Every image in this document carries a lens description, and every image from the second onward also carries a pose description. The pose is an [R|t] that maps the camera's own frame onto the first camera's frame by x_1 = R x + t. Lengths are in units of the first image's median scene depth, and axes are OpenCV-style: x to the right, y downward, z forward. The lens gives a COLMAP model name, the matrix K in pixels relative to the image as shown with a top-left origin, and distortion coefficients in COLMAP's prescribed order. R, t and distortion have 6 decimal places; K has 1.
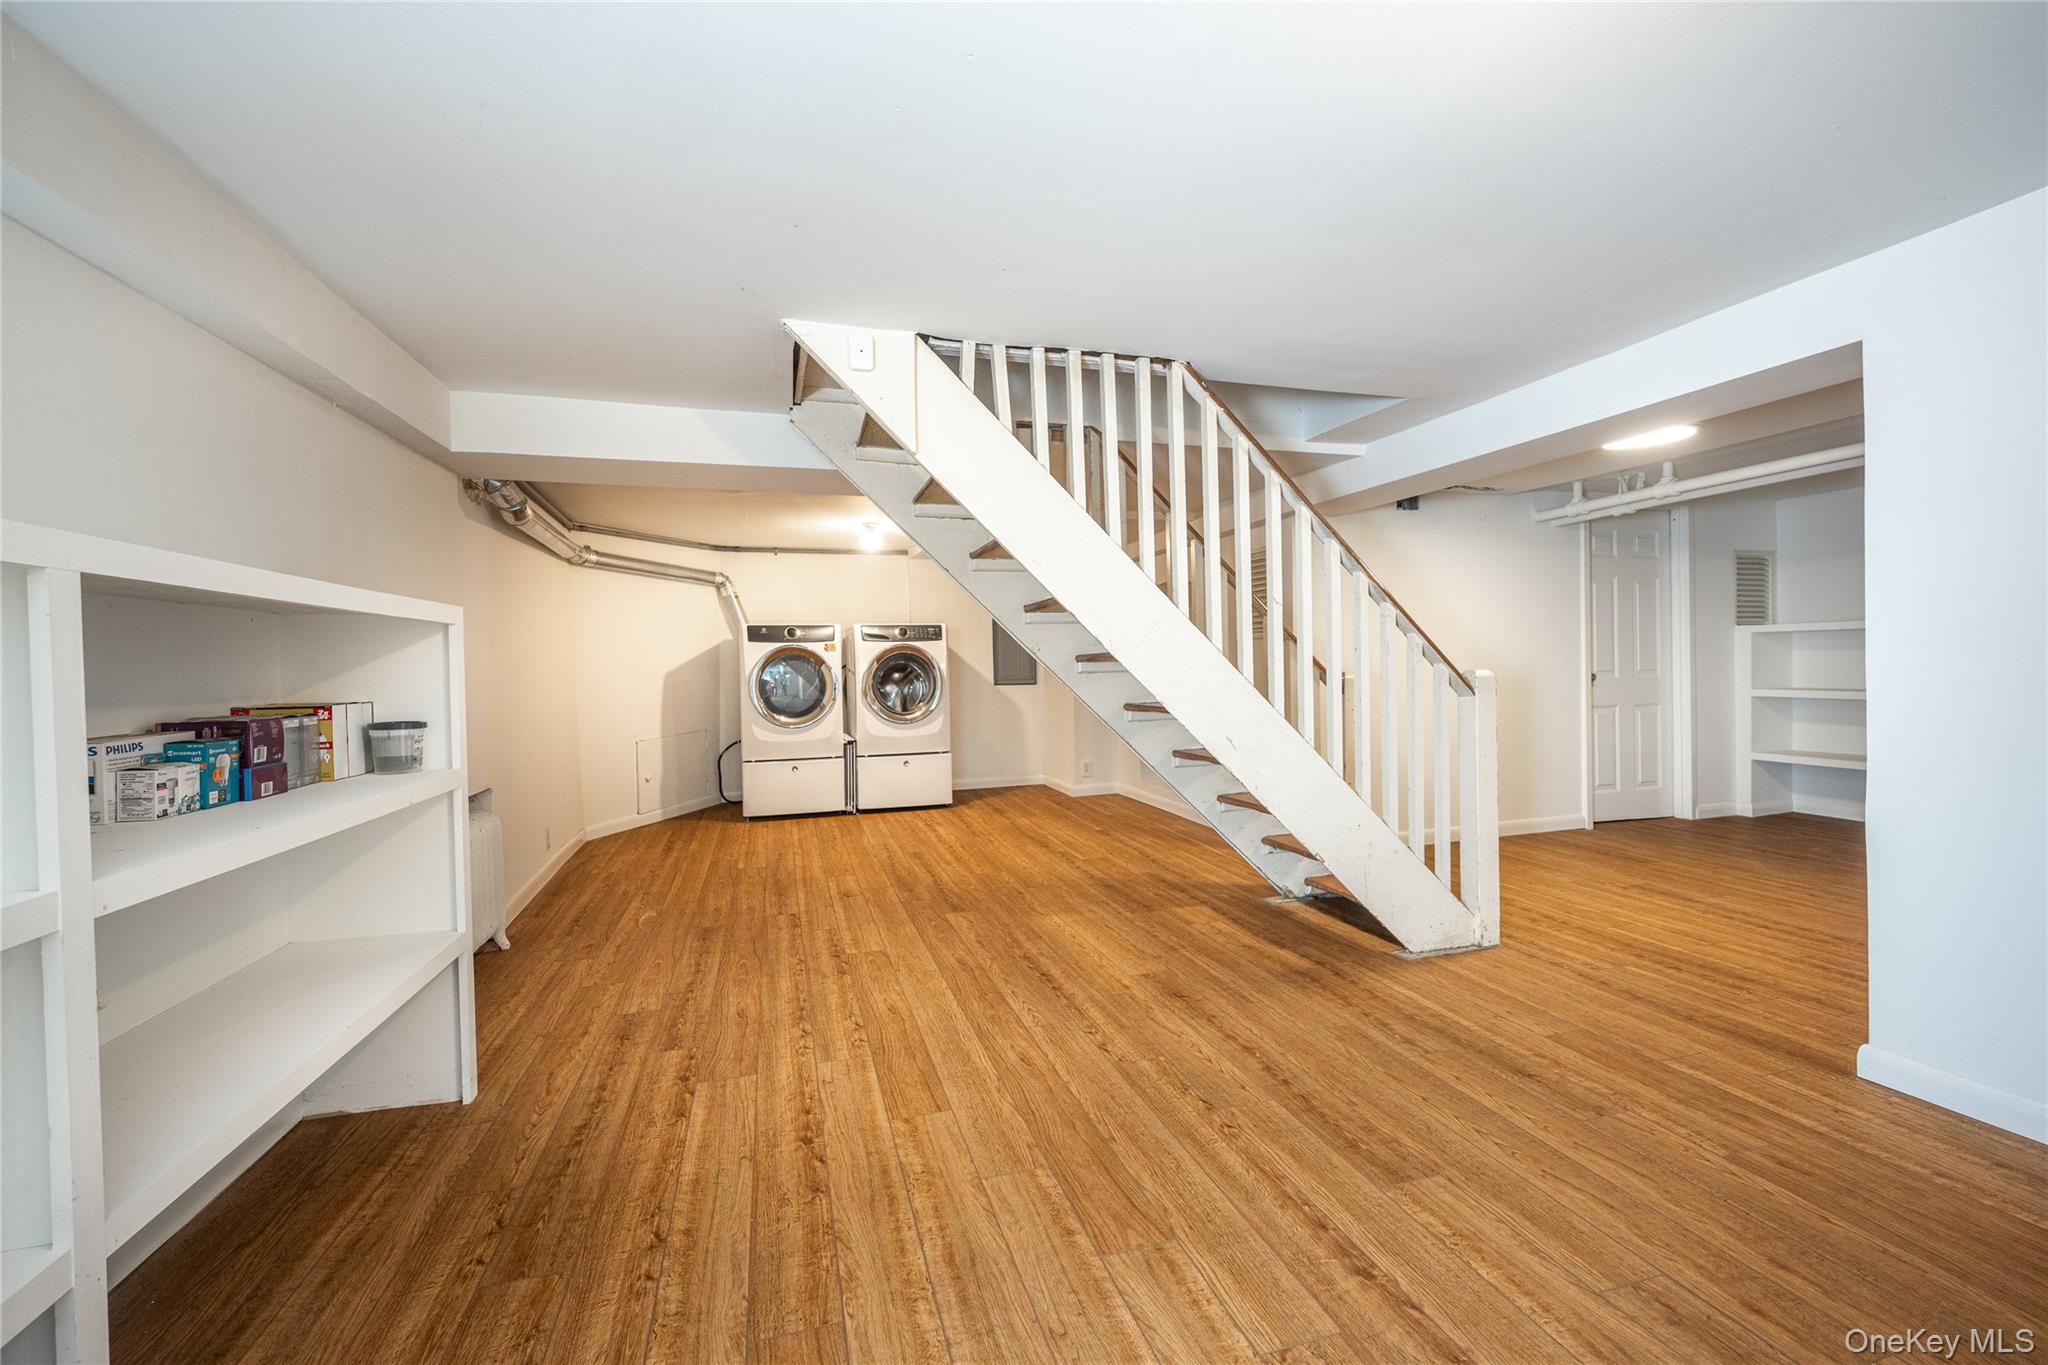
lens RADIAL K [[855.8, 0, 1032.2], [0, 855.8, 679.8], [0, 0, 1]] dist [-0.001787, -0.000253]
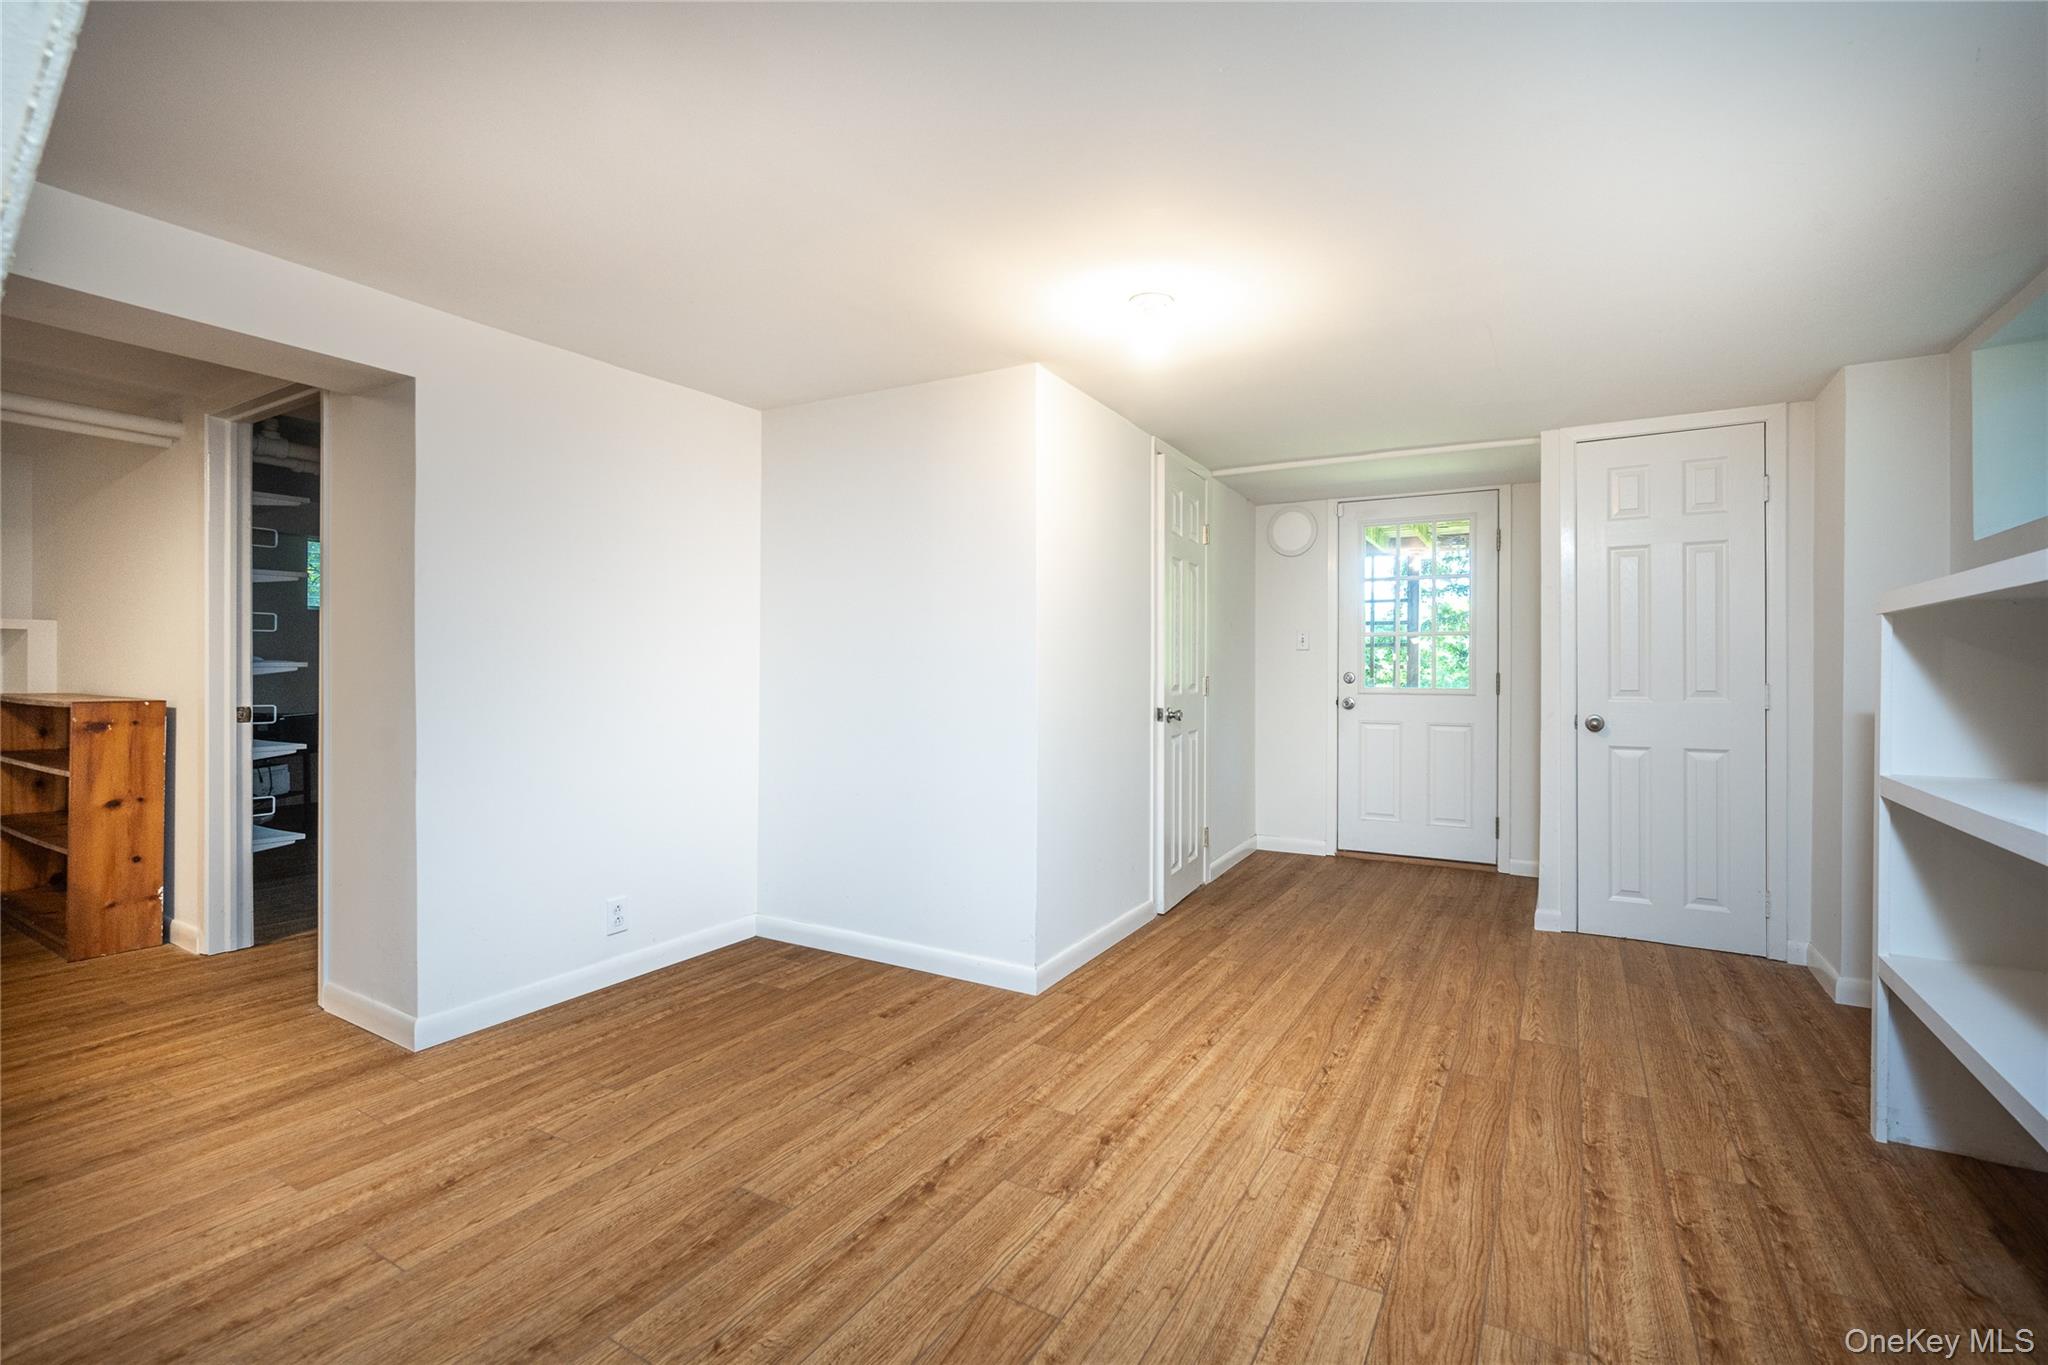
lens RADIAL K [[855.8, 0, 1032.2], [0, 855.8, 679.8], [0, 0, 1]] dist [-0.001787, -0.000253]
pose [[-0.660168, 0.005050, 0.751101, -0.517506], [0.015852, 0.999848, 0.007210, -0.026433], [-0.750951, 0.016666, -0.660148, 1.395286]]
